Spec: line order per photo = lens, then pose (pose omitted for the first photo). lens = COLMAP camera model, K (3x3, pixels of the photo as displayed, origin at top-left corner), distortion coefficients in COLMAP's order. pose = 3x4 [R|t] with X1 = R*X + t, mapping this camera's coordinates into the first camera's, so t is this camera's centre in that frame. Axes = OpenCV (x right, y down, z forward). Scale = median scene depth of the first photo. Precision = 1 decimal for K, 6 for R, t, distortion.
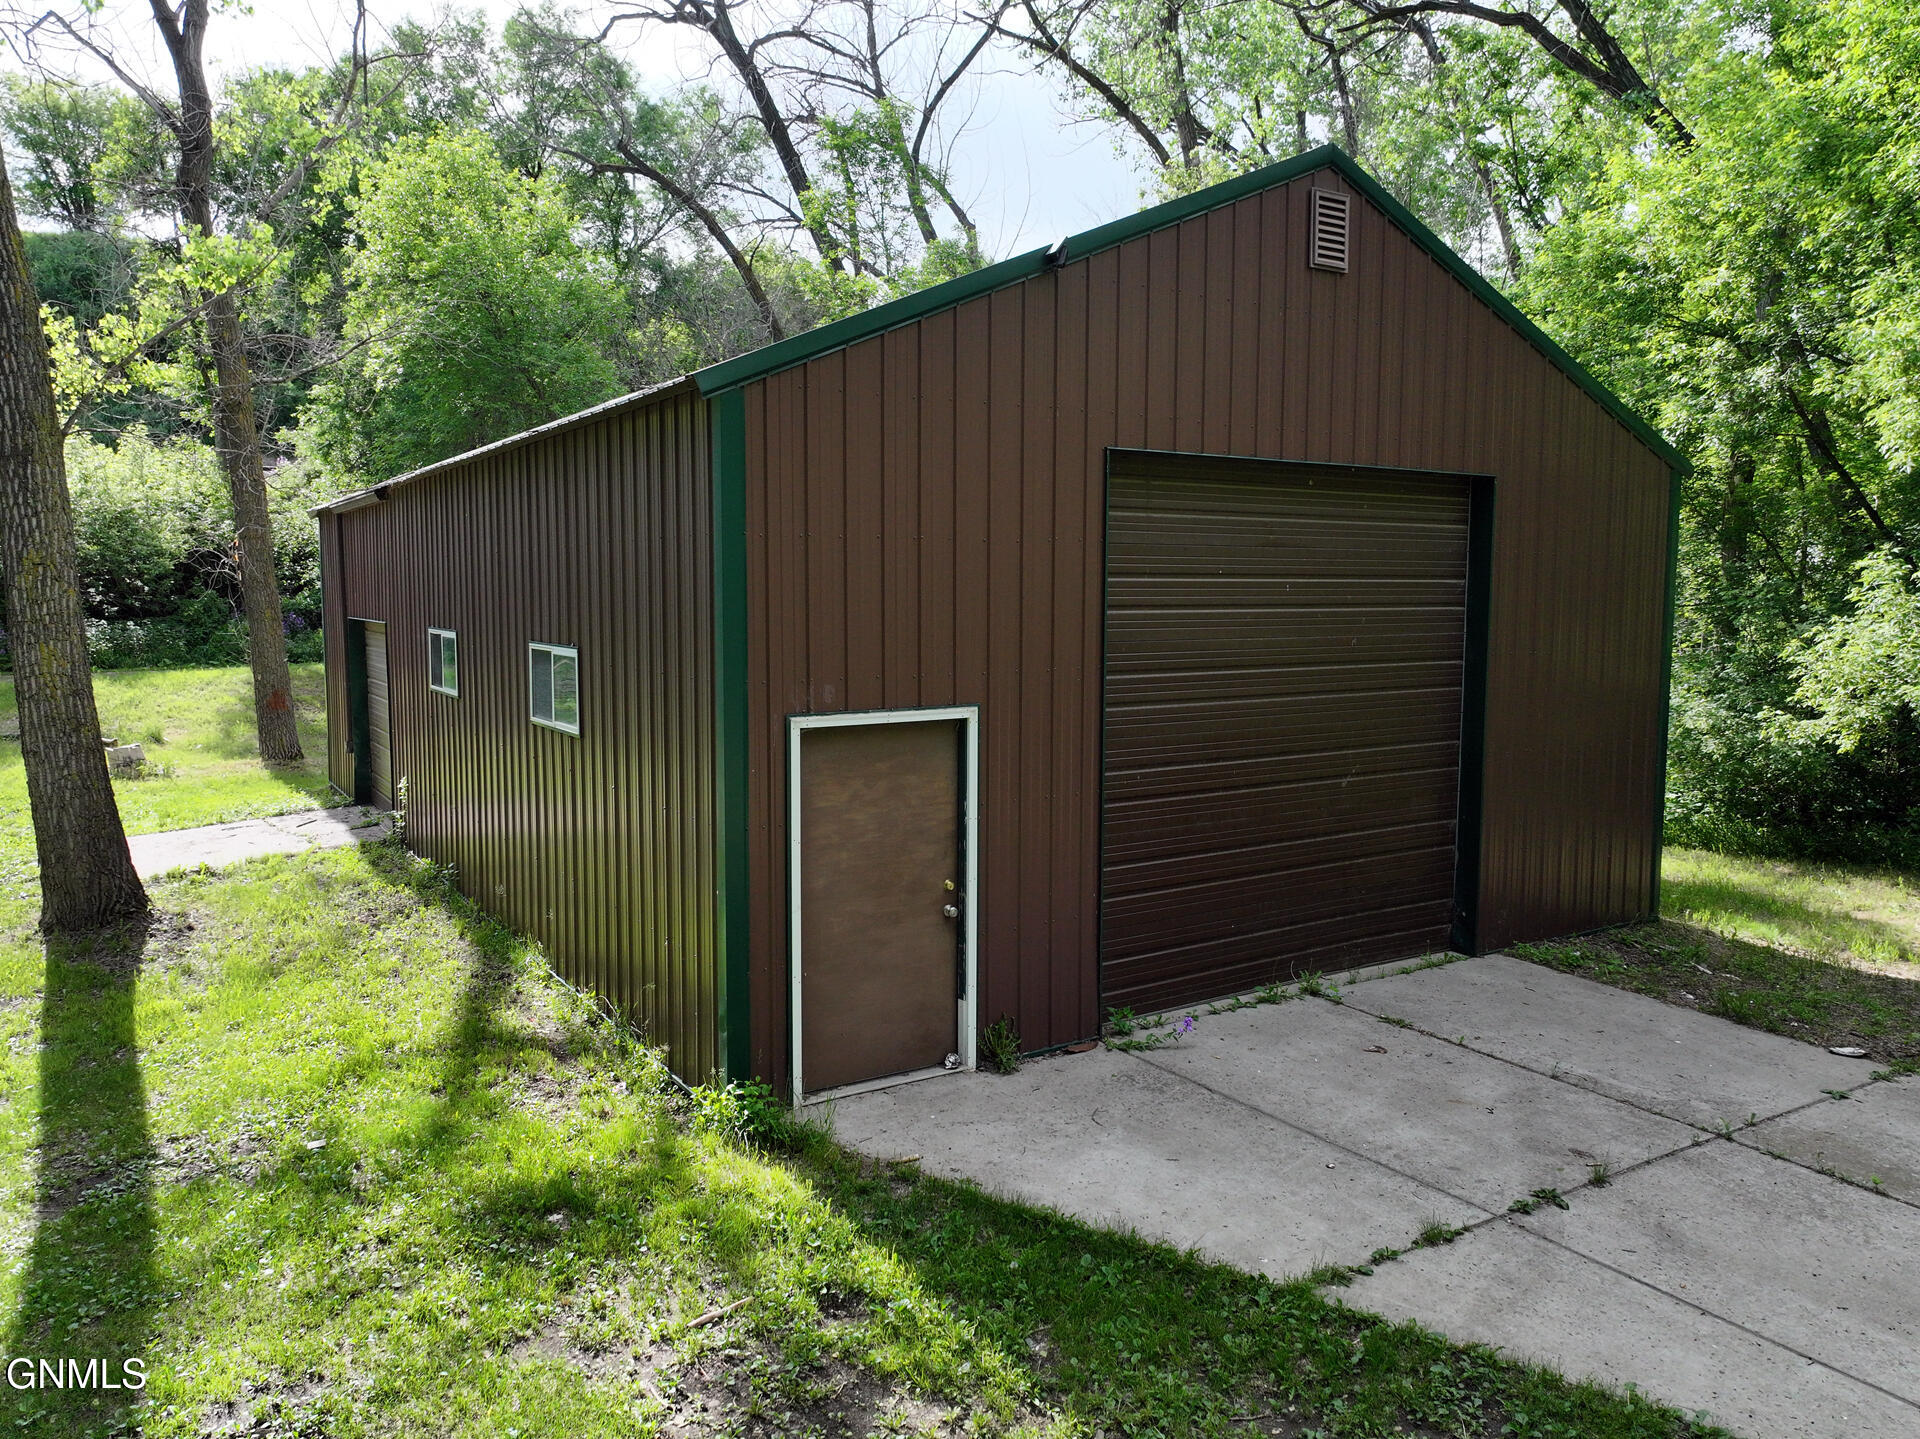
lens RADIAL K [[1342.3, 0, 960.0], [0, 1342.3, 719.5], [0, 0, 1]] dist [0.005629, 0.008915]
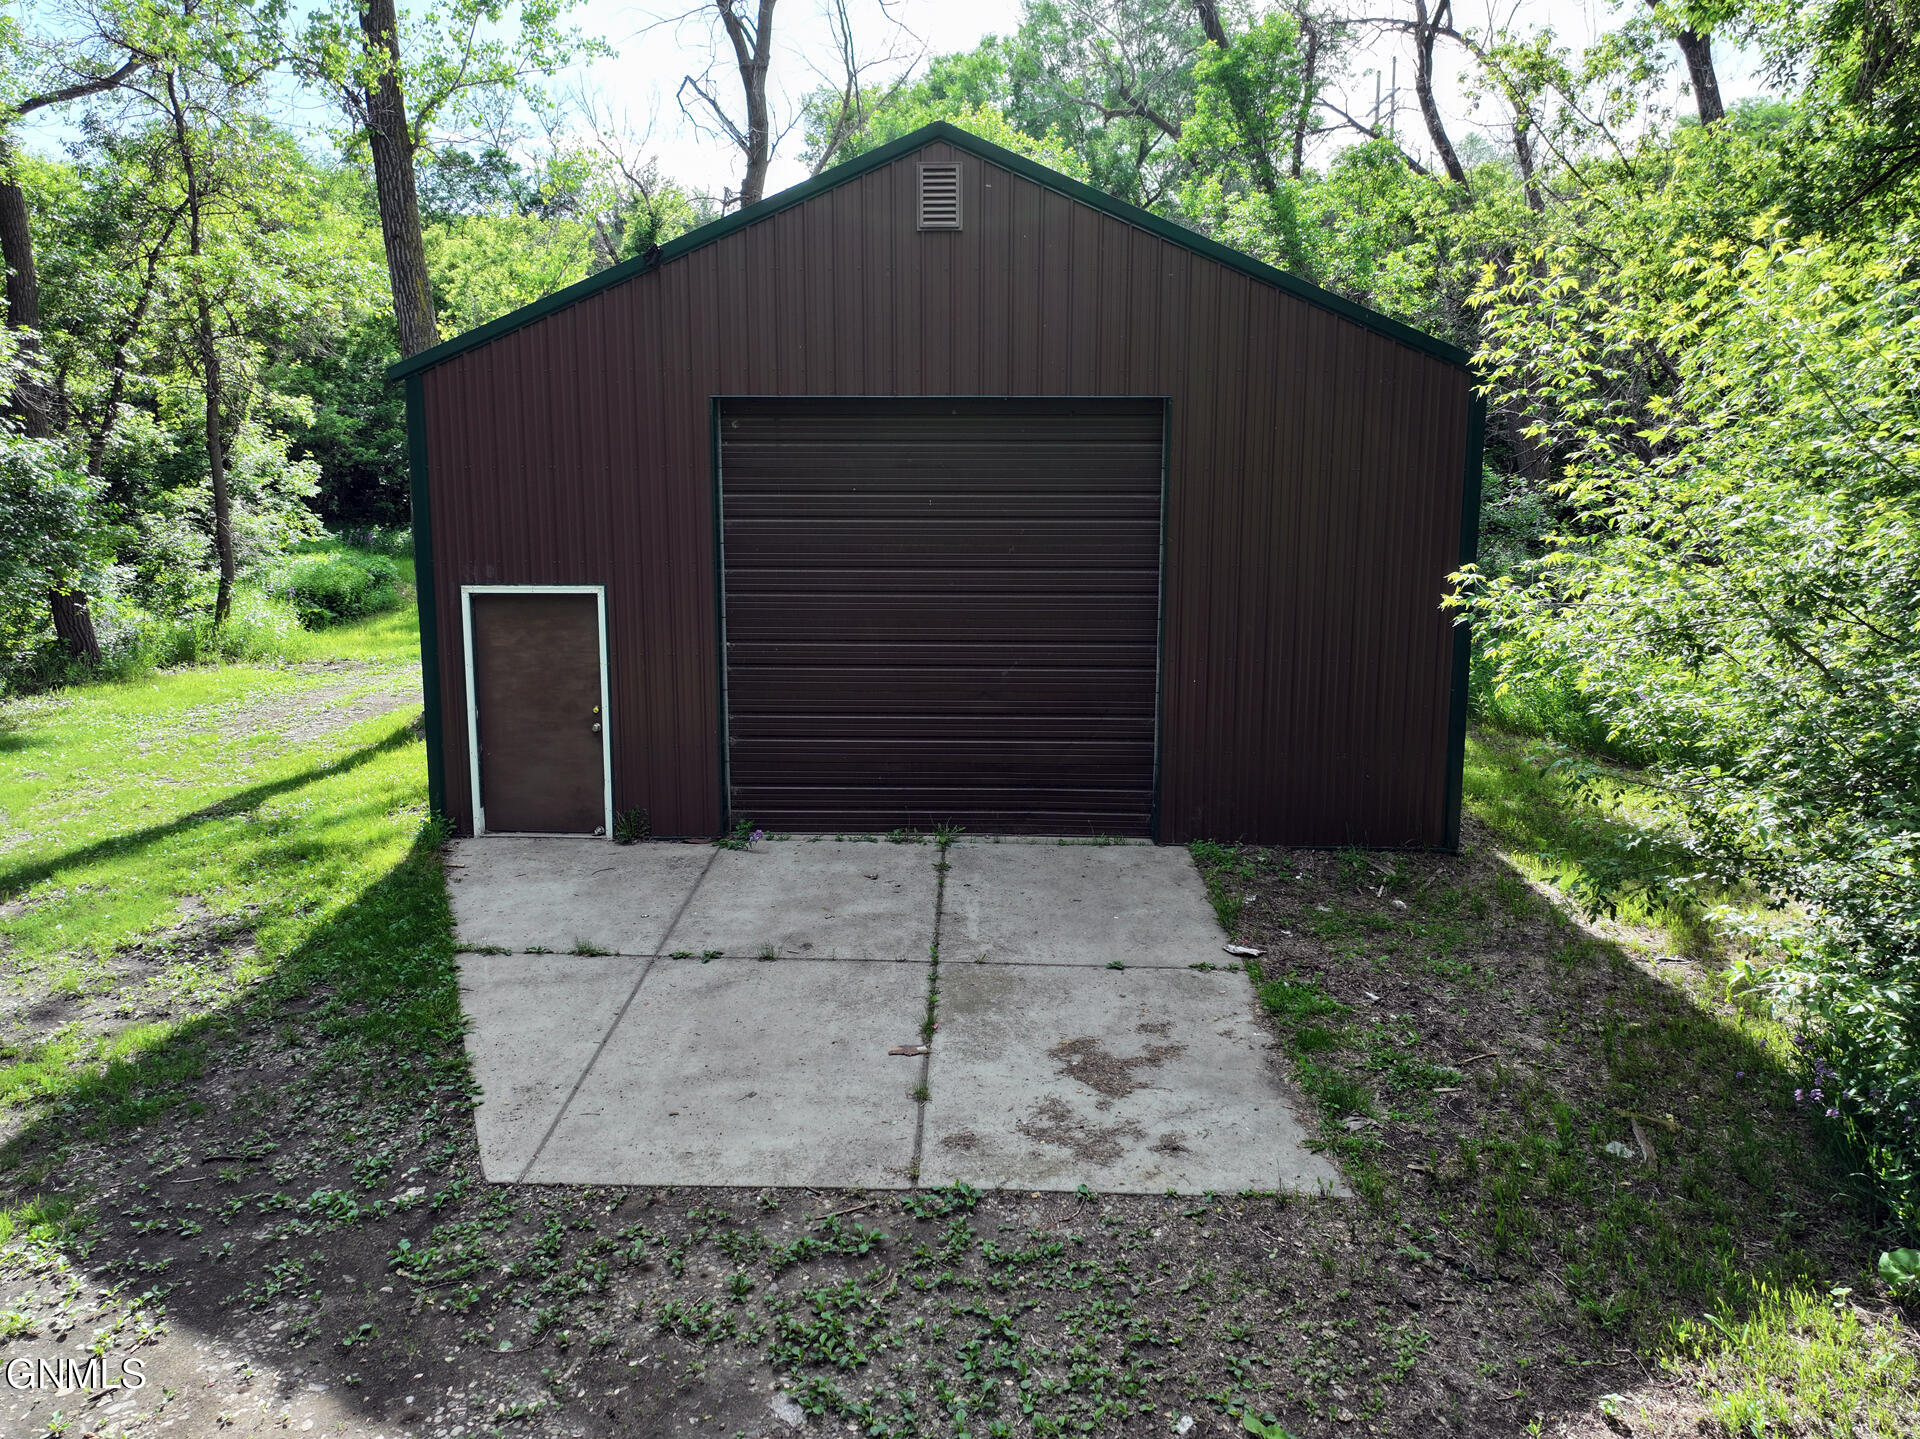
lens RADIAL K [[1342.3, 0, 960.0], [0, 1342.3, 719.5], [0, 0, 1]] dist [0.005629, 0.008915]
pose [[0.824440, 0.091457, -0.558510, 1.166570], [-0.055332, 0.995154, 0.081280, -0.005237], [0.563238, -0.036107, 0.825506, 0.027737]]
